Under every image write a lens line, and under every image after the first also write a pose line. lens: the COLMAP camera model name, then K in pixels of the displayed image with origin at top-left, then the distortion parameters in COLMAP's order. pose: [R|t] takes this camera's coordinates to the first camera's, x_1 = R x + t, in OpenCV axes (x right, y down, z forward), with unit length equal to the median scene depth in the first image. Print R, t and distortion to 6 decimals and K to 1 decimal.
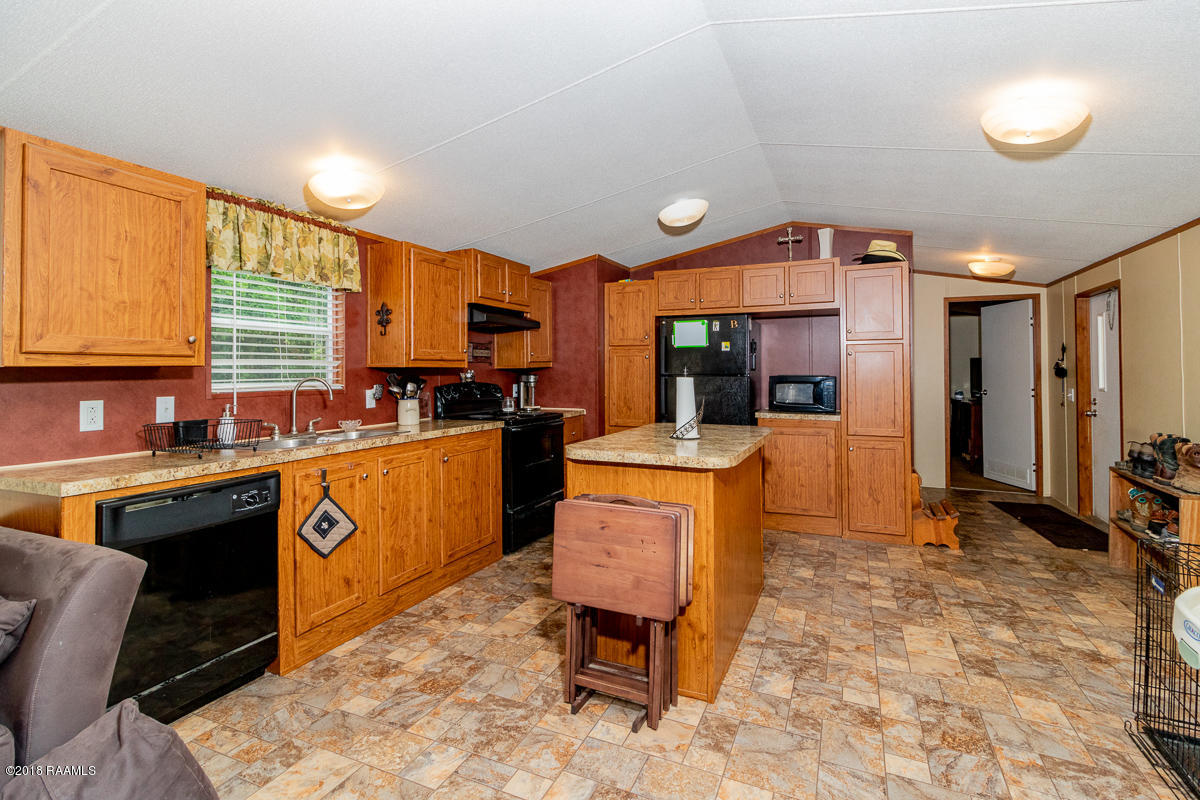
lens RADIAL K [[571.3, 0, 593.8], [0, 571.3, 366.7], [0, 0, 1]] dist [-0.000961, -0.000620]
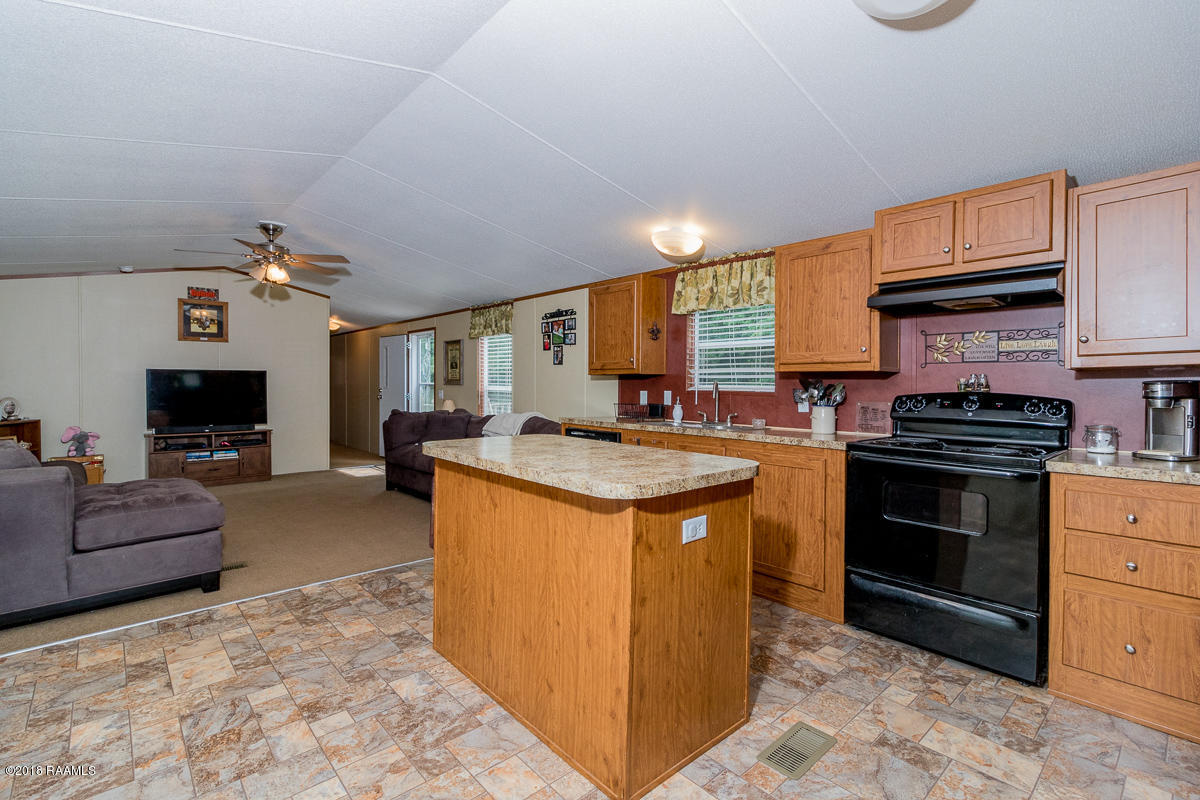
lens RADIAL K [[551.4, 0, 600.9], [0, 551.4, 385.2], [0, 0, 1]] dist [0.000994, 0.000094]
pose [[-0.404578, 0.005209, -0.914489, 0.697048], [0.001811, 0.999986, 0.004895, 0.019329], [0.914502, 0.000324, -0.404582, 1.110085]]
